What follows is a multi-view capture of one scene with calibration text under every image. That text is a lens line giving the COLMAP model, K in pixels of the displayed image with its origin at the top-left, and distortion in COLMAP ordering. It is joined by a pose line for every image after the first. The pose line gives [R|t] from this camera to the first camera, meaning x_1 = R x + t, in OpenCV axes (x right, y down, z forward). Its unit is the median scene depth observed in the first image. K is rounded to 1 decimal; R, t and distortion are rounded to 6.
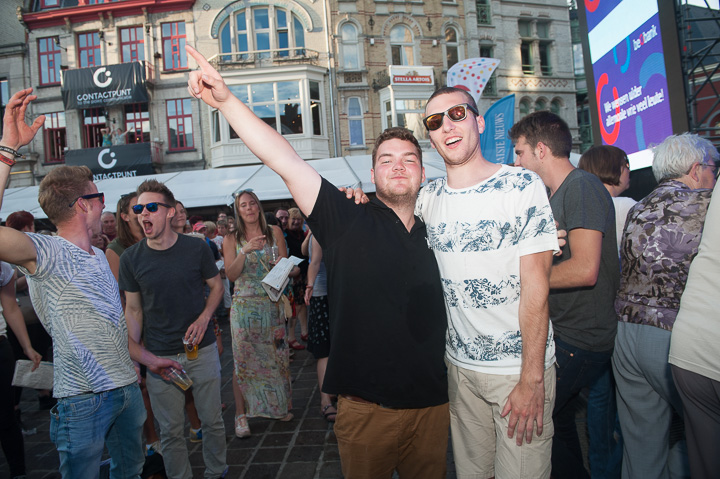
lens RADIAL K [[500.8, 0, 360.0], [0, 500.8, 239.5], [0, 0, 1]] dist [-0.055243, 0.003268]
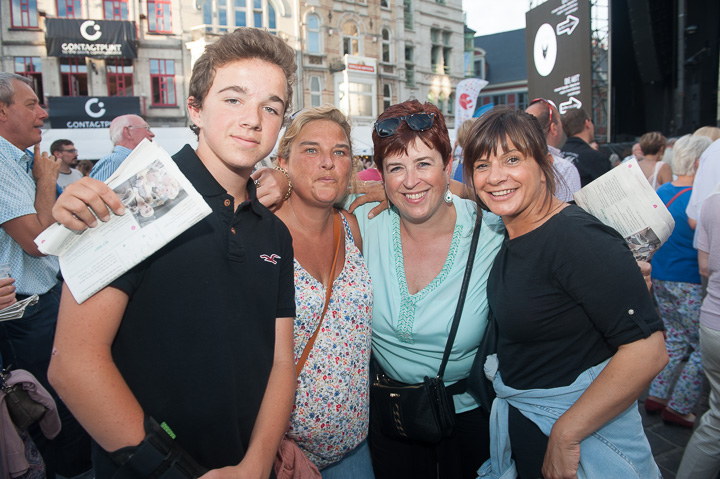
lens RADIAL K [[500.8, 0, 360.0], [0, 500.8, 239.5], [0, 0, 1]] dist [-0.055243, 0.003268]
pose [[0.938575, 0.008516, 0.344970, -0.328389], [-0.033301, 0.997265, 0.065985, 0.032252], [-0.343465, -0.073420, 0.936291, -0.220775]]
